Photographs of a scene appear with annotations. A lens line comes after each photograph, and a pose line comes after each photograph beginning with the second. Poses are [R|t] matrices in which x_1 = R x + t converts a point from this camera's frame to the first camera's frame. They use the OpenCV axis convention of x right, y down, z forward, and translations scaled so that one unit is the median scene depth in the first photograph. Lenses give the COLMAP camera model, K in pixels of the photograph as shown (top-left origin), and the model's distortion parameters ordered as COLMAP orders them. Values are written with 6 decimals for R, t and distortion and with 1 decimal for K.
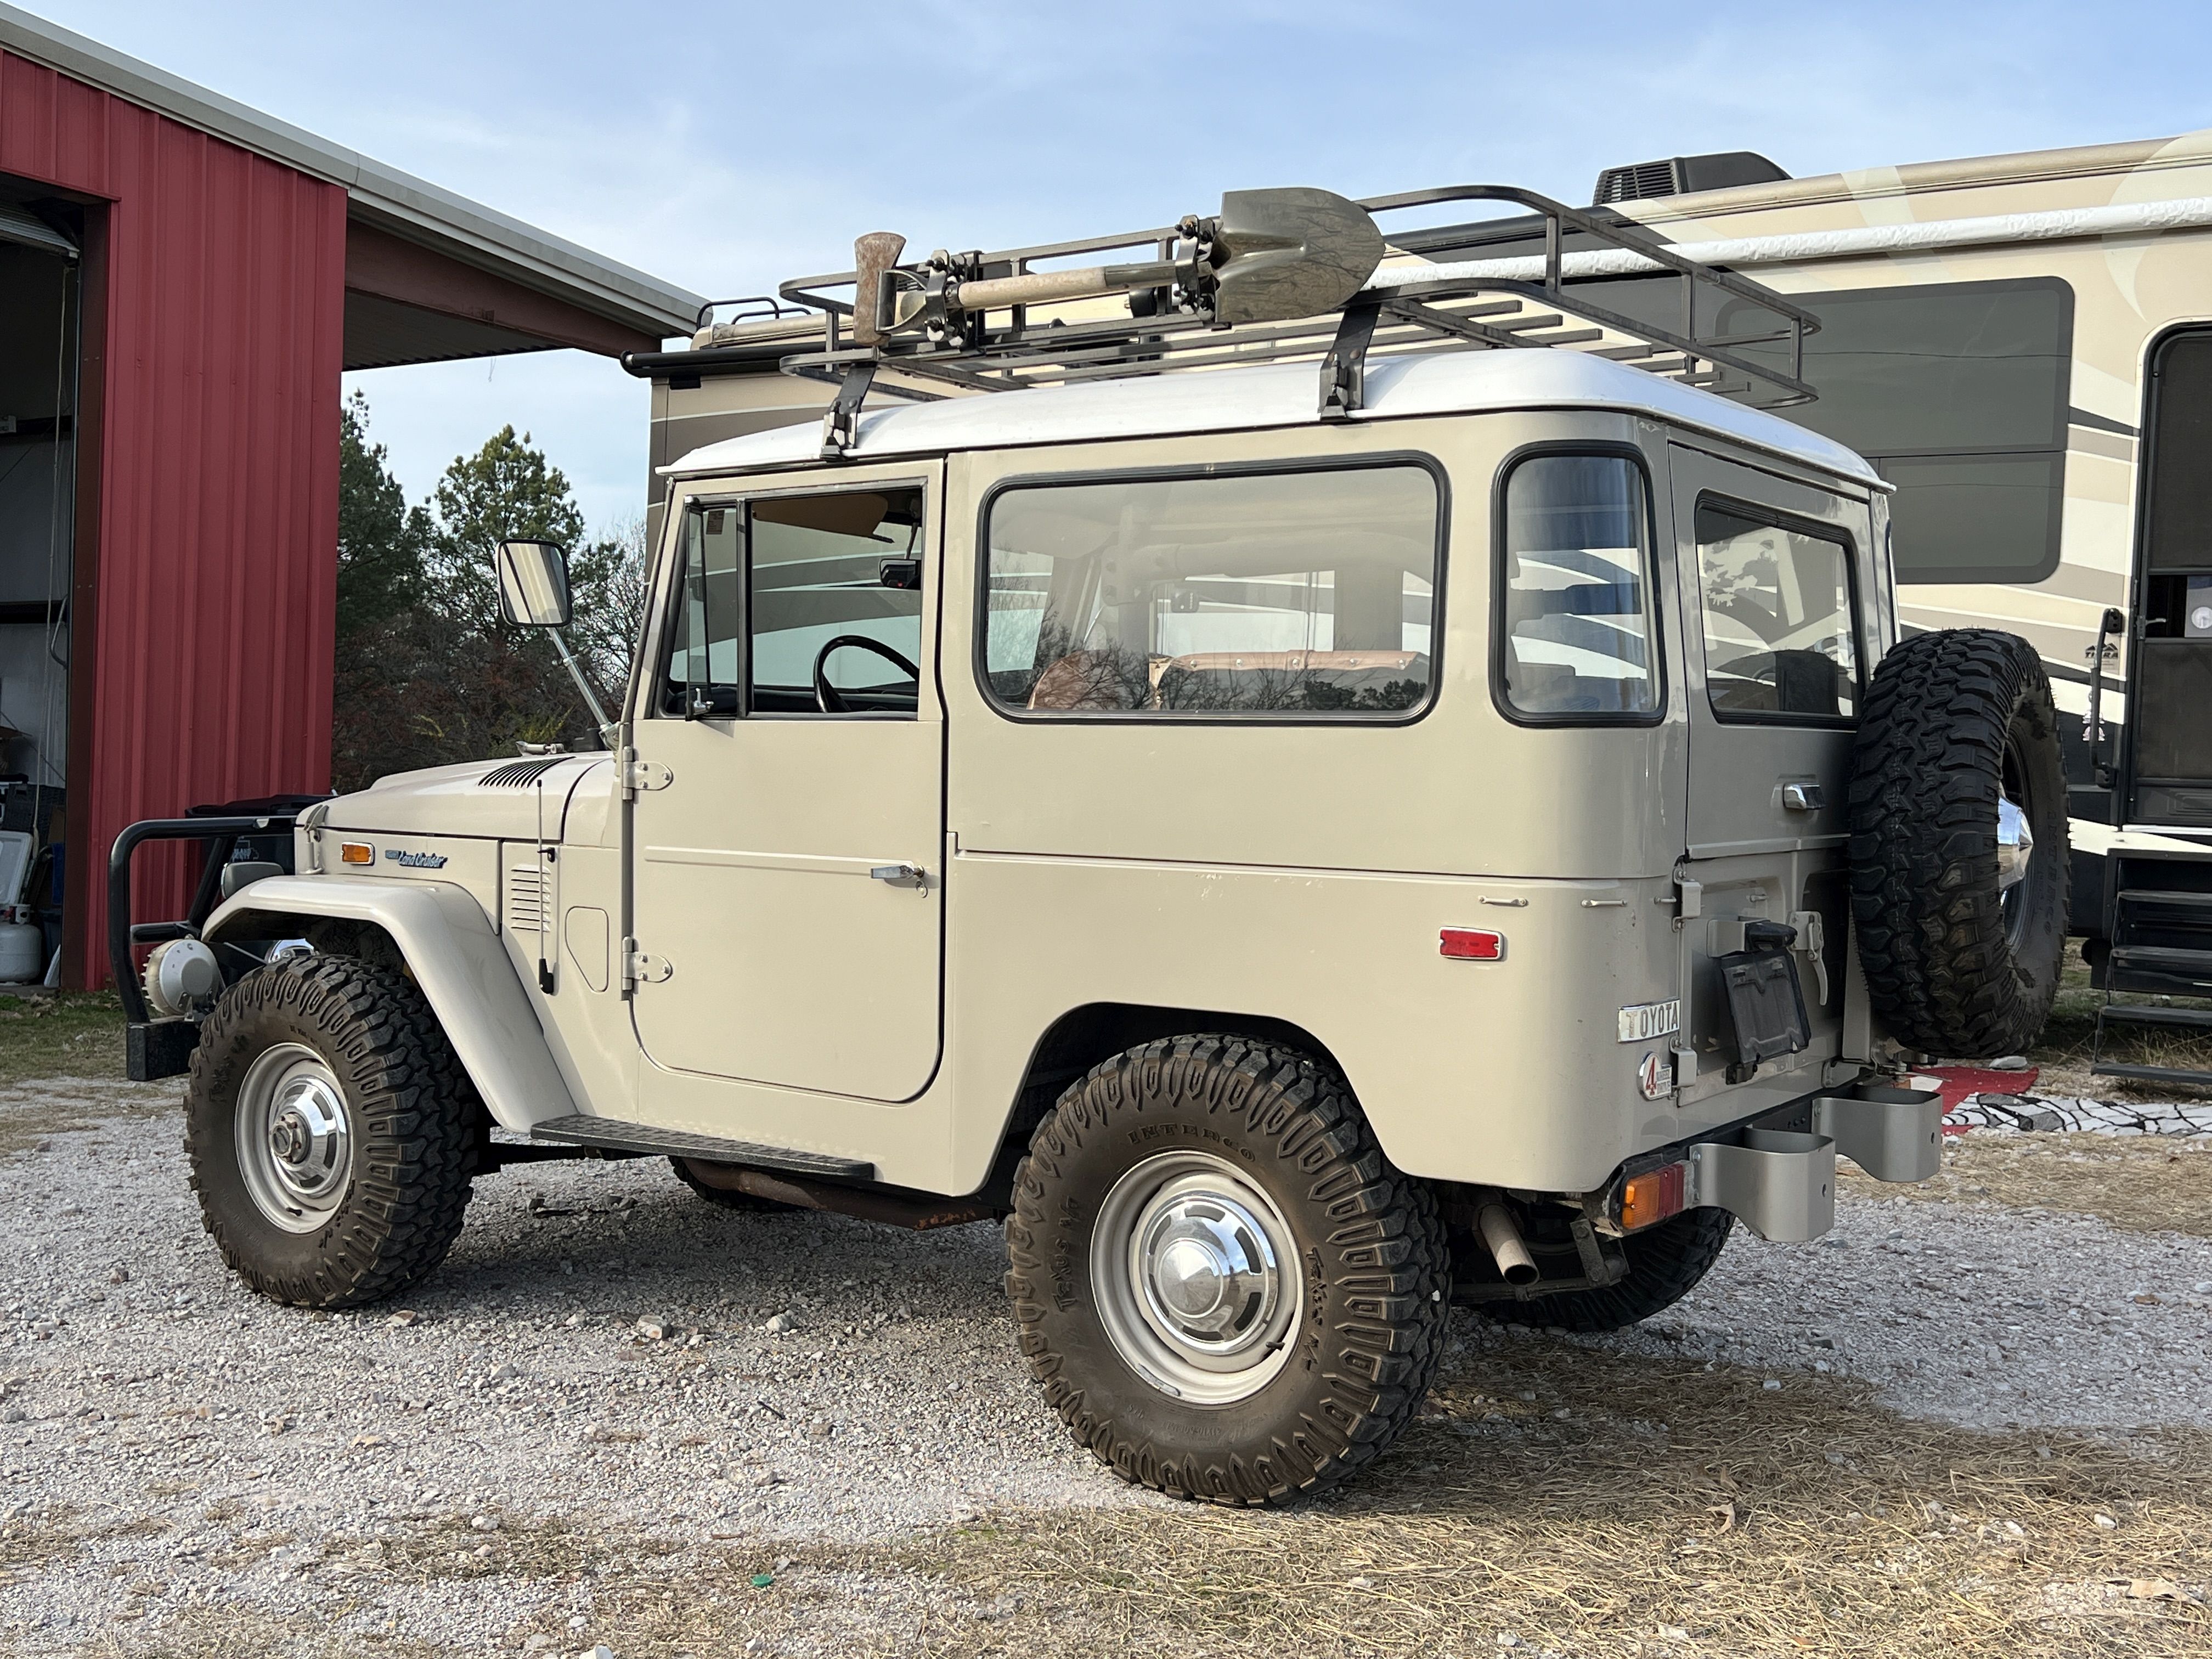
lens RADIAL K [[2394.1, 0, 1106.0], [0, 2394.1, 829.5], [0, 0, 1]] dist [0.105995, -0.230628]
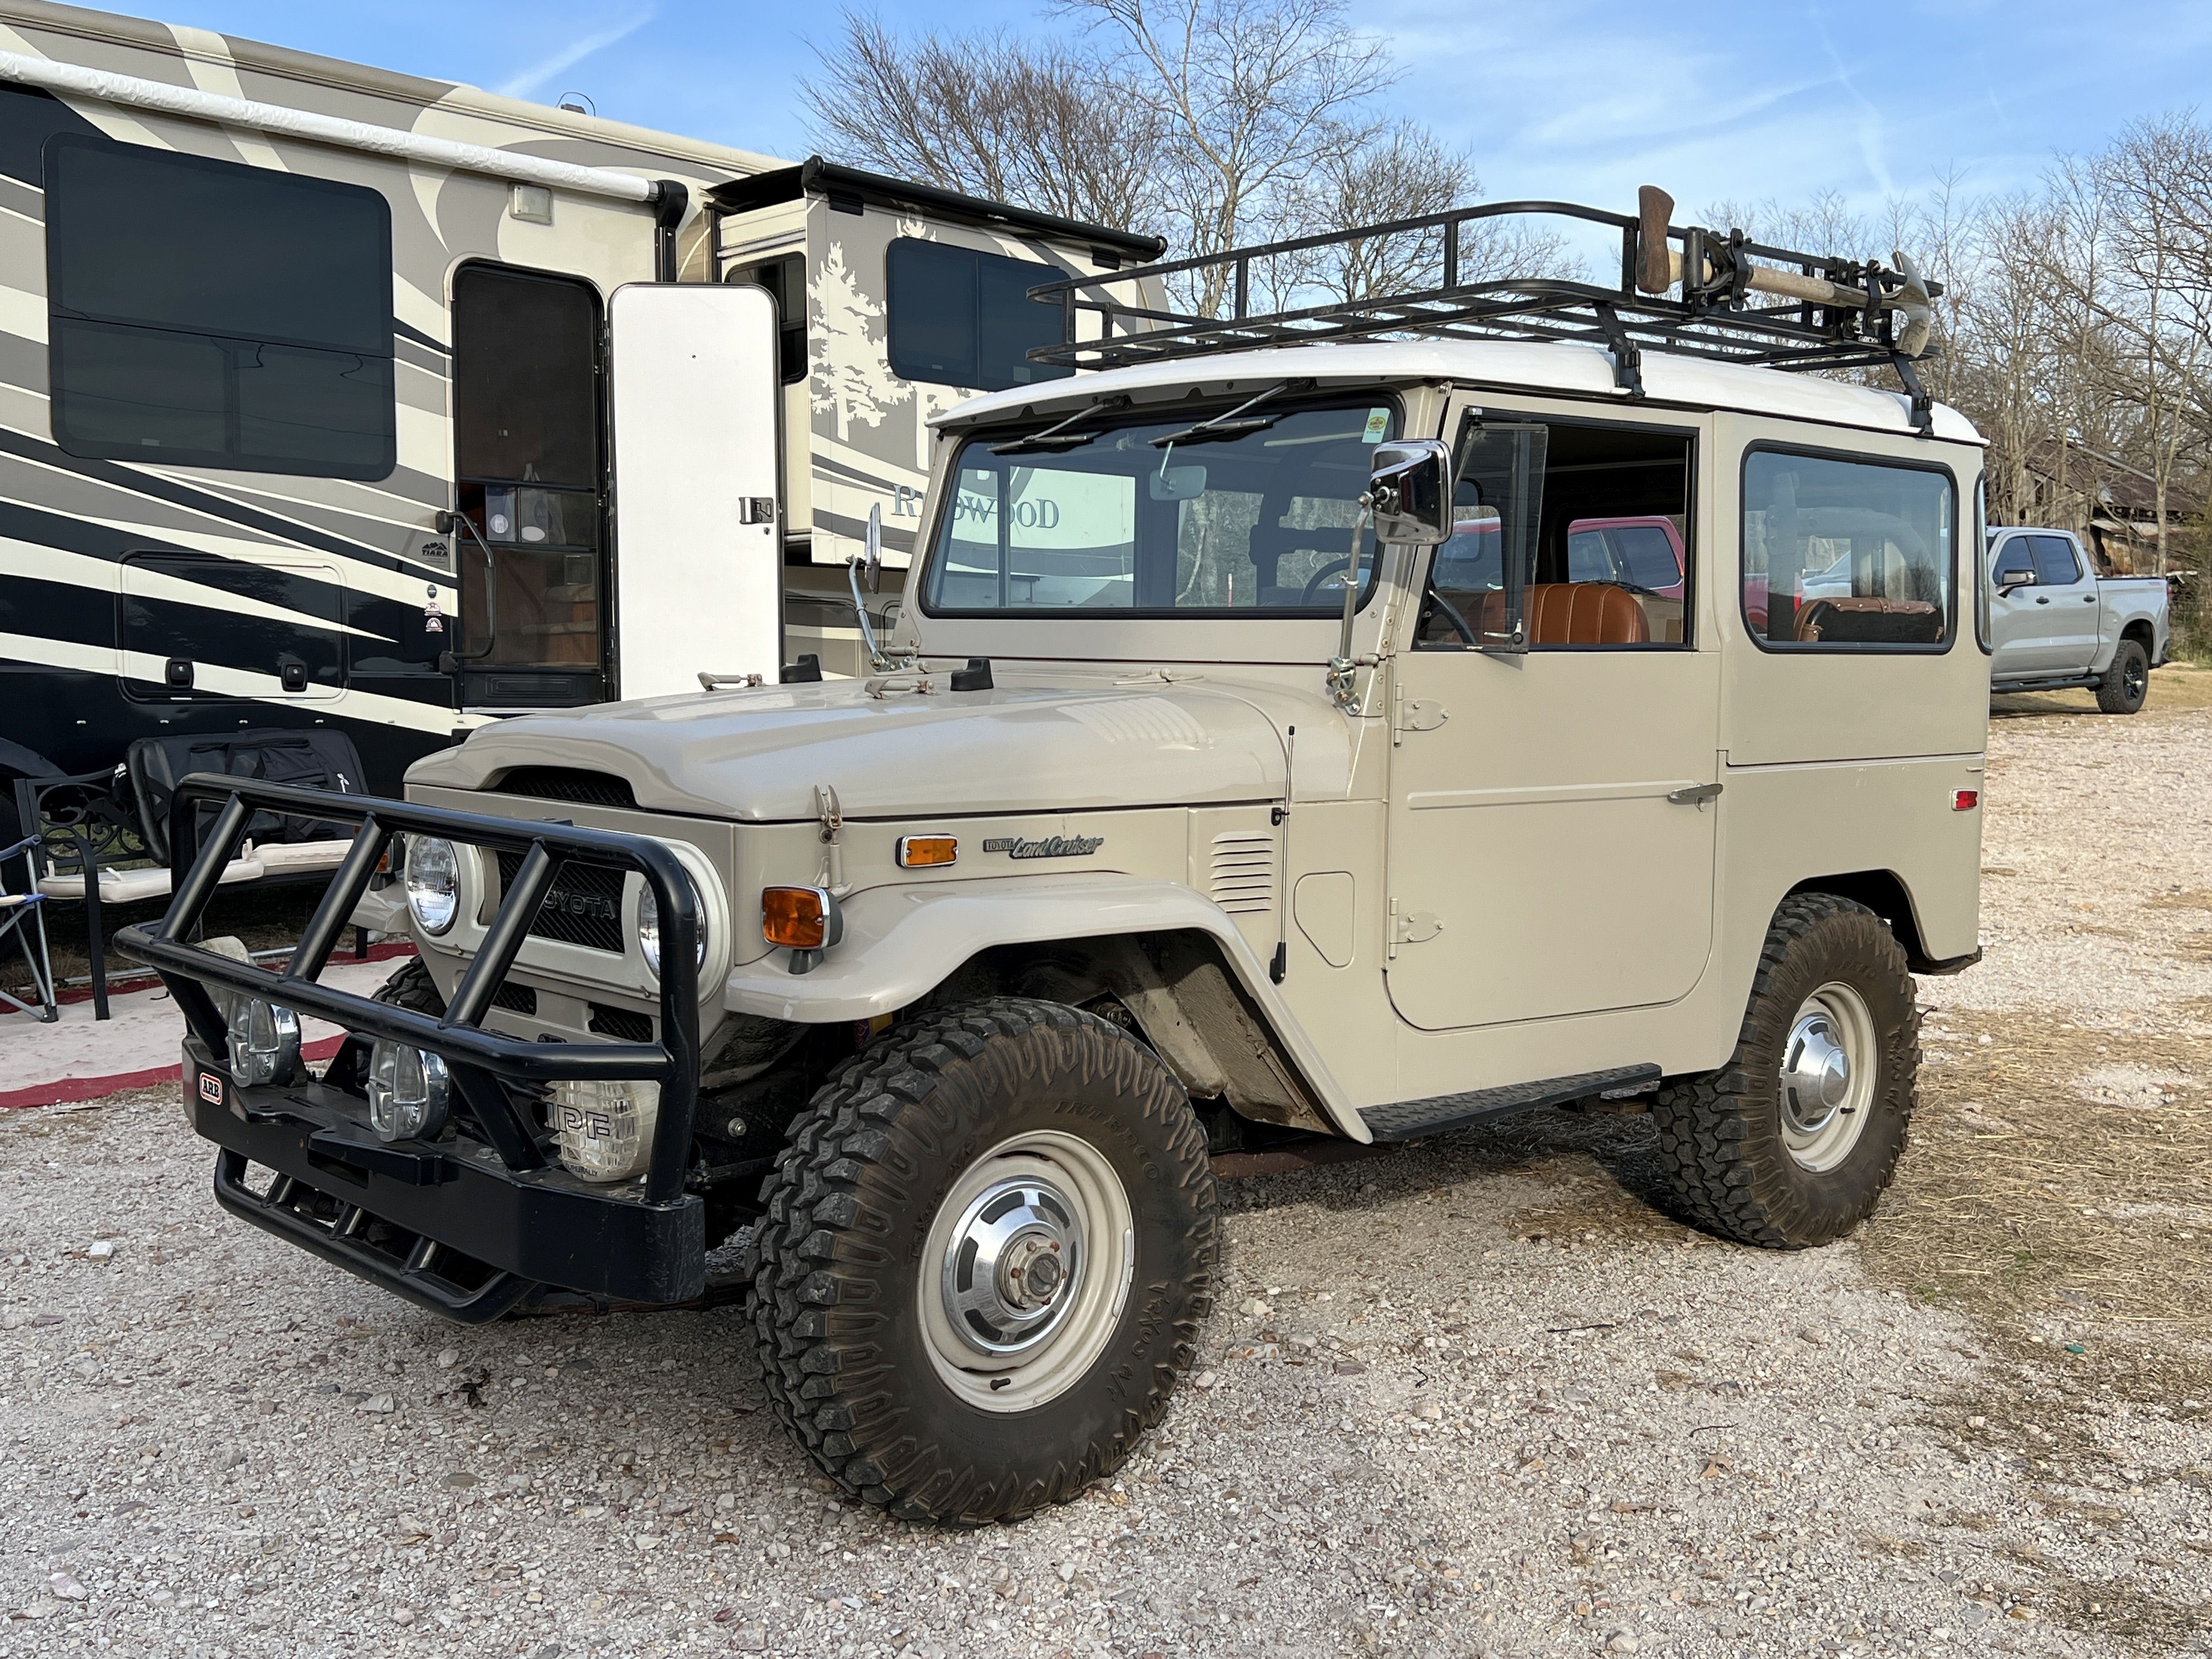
lens RADIAL K [[2266.9, 0, 1117.2], [0, 2266.9, 829.0], [0, 0, 1]] dist [0.022159, 0.019524]
pose [[0.221322, -0.092338, 0.970819, -1.038417], [0.029207, 0.995688, 0.088045, -0.057238], [-0.974763, 0.008869, 0.223065, 0.921763]]
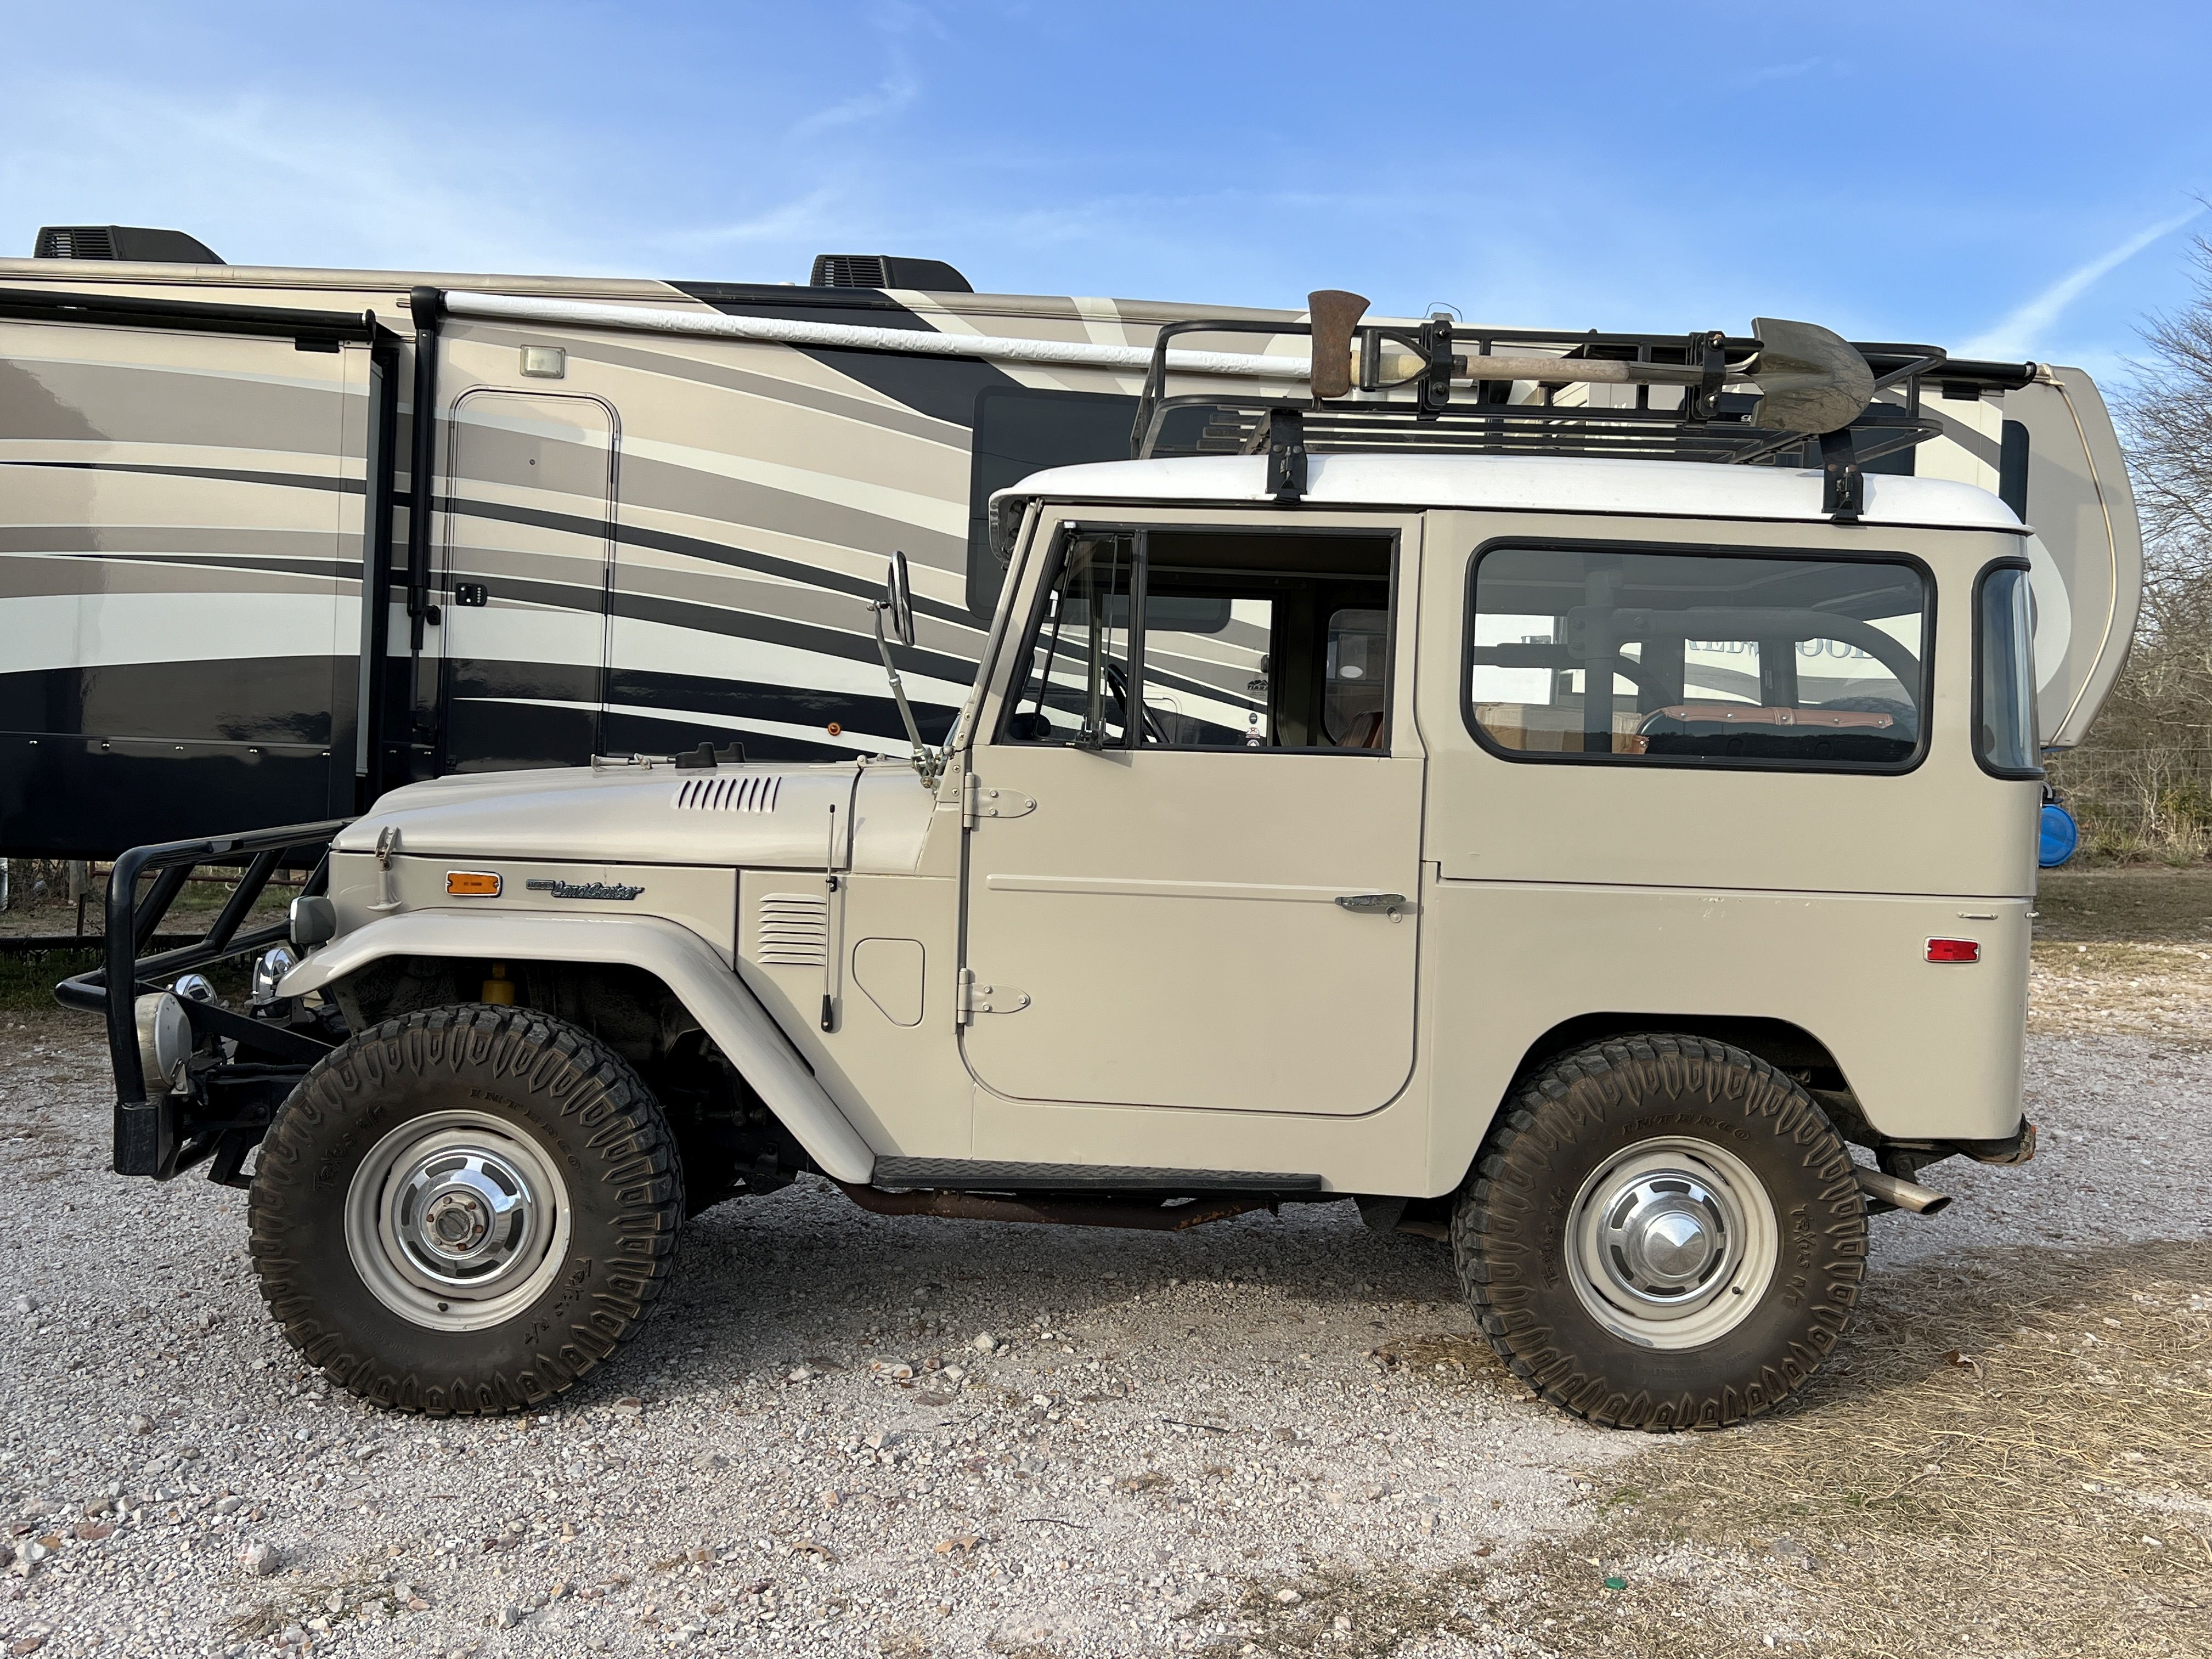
lens RADIAL K [[1960.5, 0, 1106.0], [0, 1960.5, 829.5], [0, 0, 1]] dist [0.056626, -0.016007]
pose [[0.795694, -0.011056, 0.605598, -0.636245], [-0.001123, 0.999805, 0.019728, -0.027252], [-0.605698, -0.016378, 0.795526, 0.341032]]
